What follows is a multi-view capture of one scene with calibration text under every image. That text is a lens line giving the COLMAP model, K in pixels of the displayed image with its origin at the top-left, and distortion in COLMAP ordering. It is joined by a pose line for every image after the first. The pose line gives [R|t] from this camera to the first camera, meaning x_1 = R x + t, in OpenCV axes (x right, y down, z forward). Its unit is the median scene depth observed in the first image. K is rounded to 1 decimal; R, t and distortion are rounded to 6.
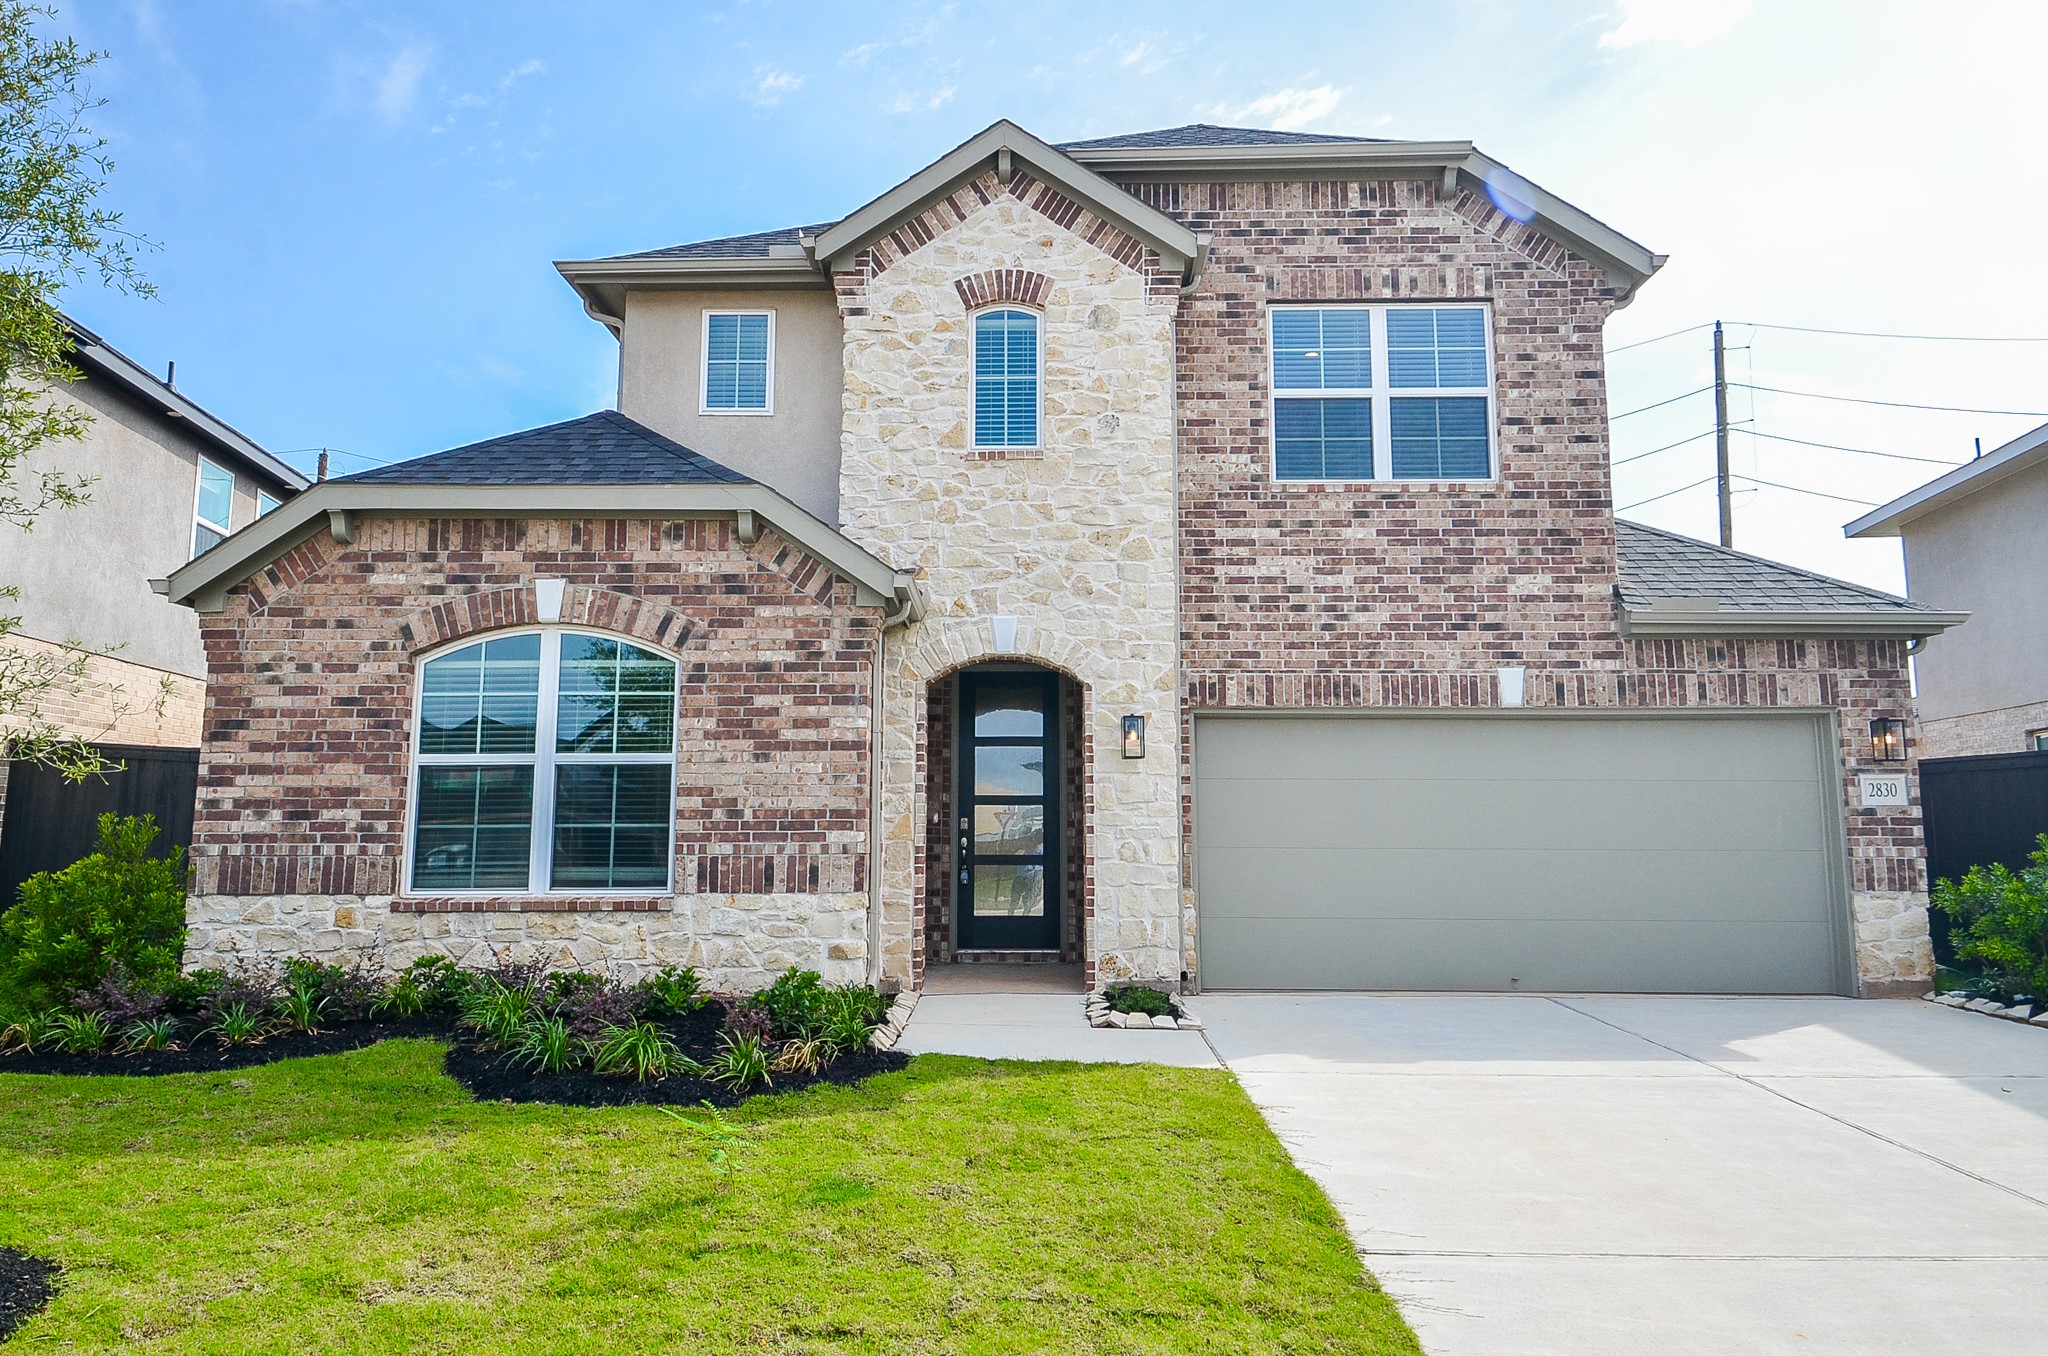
lens RADIAL K [[1283.2, 0, 985.6], [0, 1283.2, 642.8], [0, 0, 1]] dist [0.029474, -0.035612]
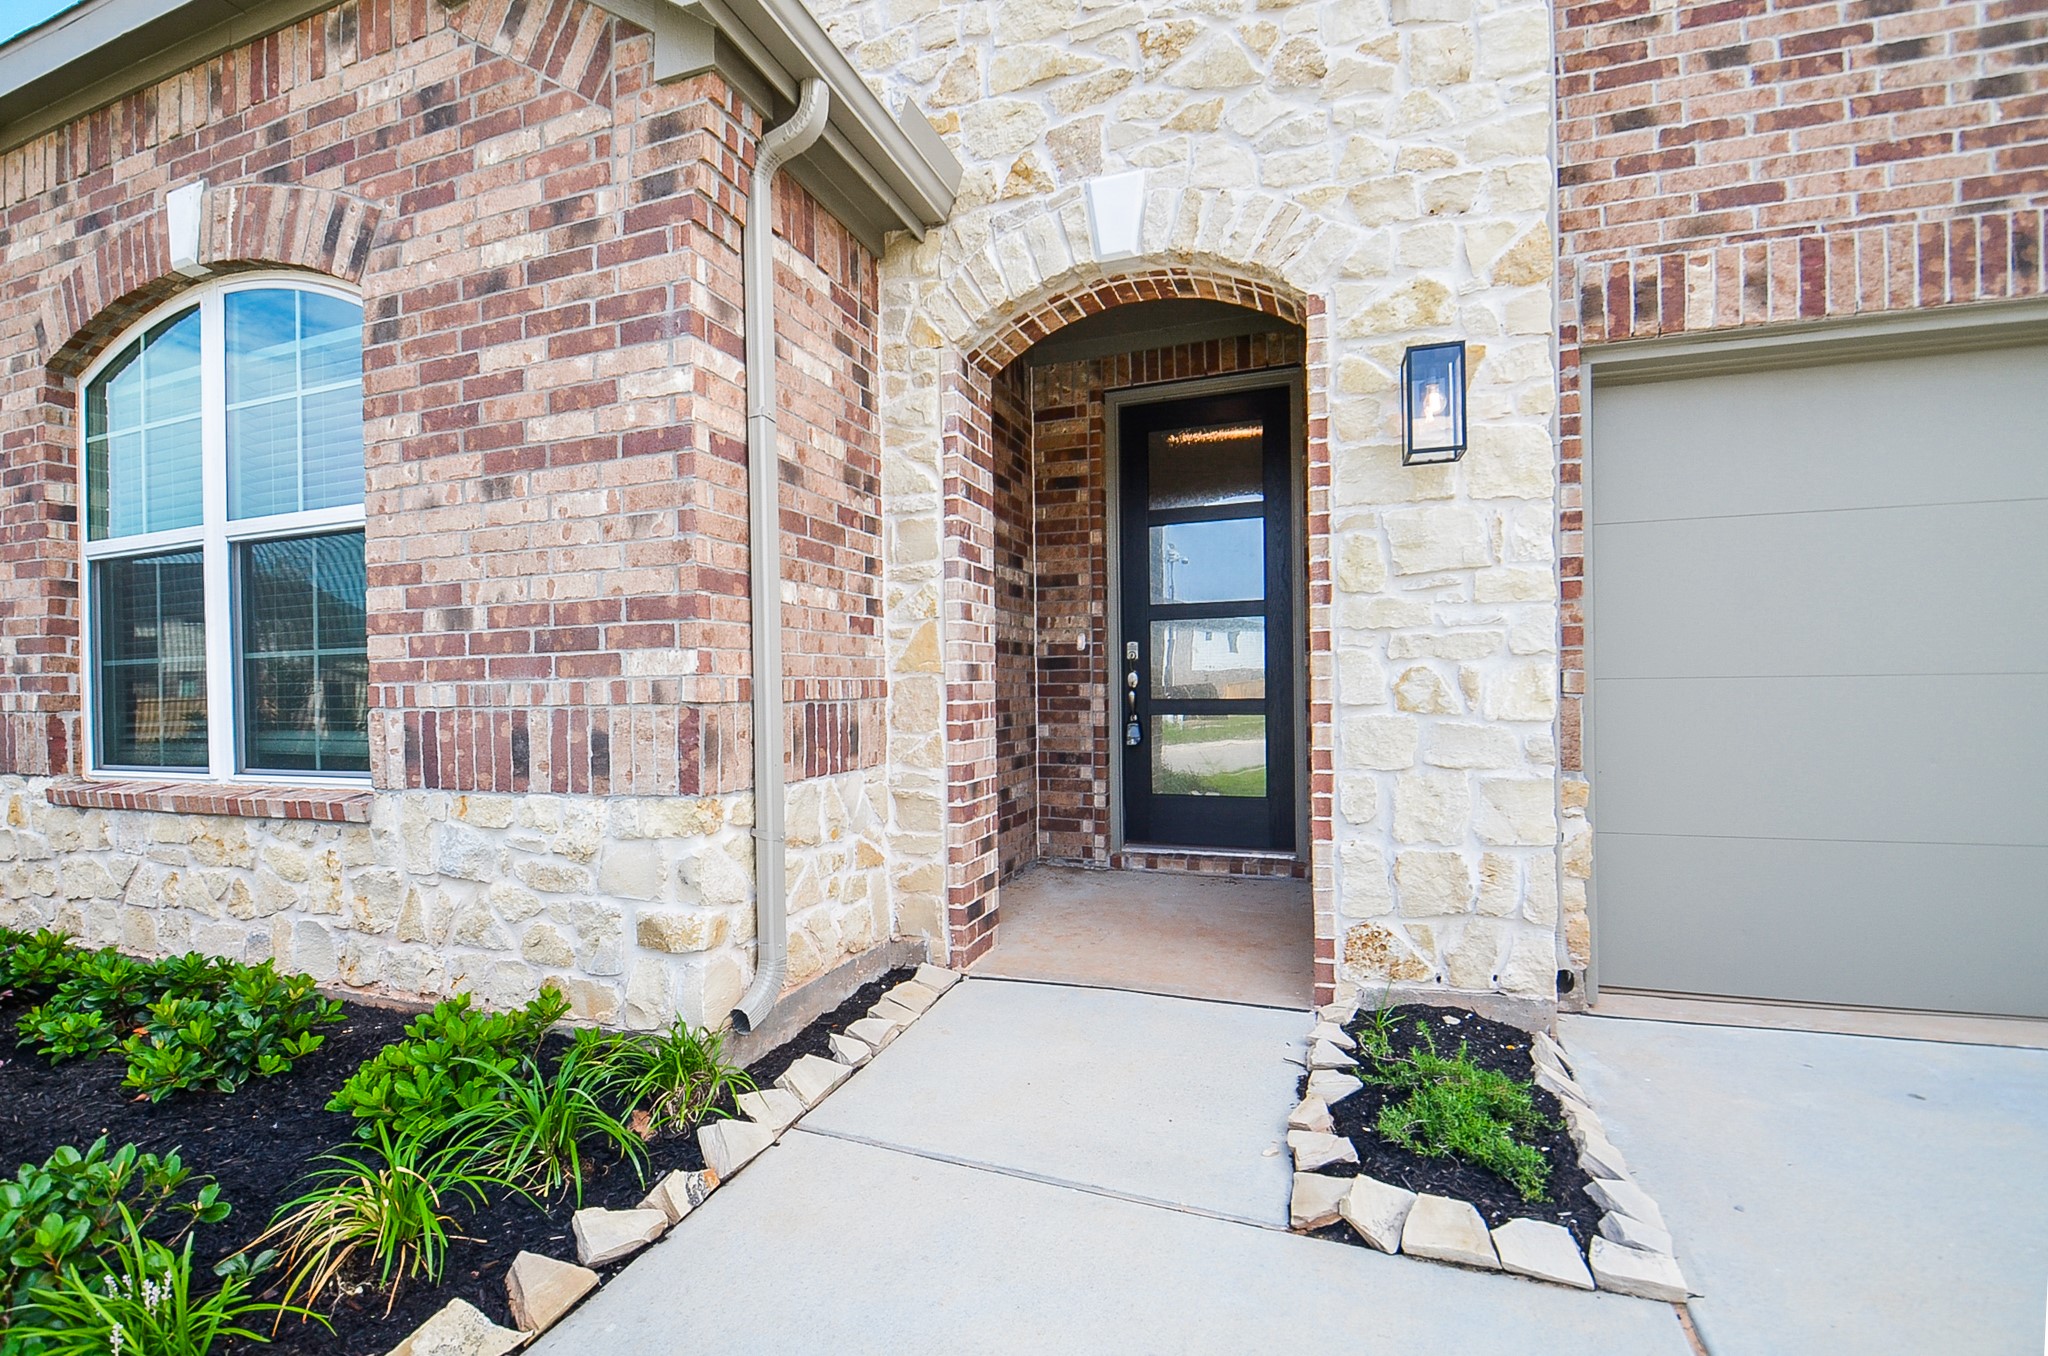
lens RADIAL K [[932.5, 0, 971.7], [0, 932.5, 690.4], [0, 0, 1]] dist [0.000840, -0.016304]
pose [[0.941797, -0.013673, -0.335903, 0.076402], [0.065710, 0.987387, 0.144042, 0.110441], [0.329696, -0.157731, 0.930818, 0.676056]]
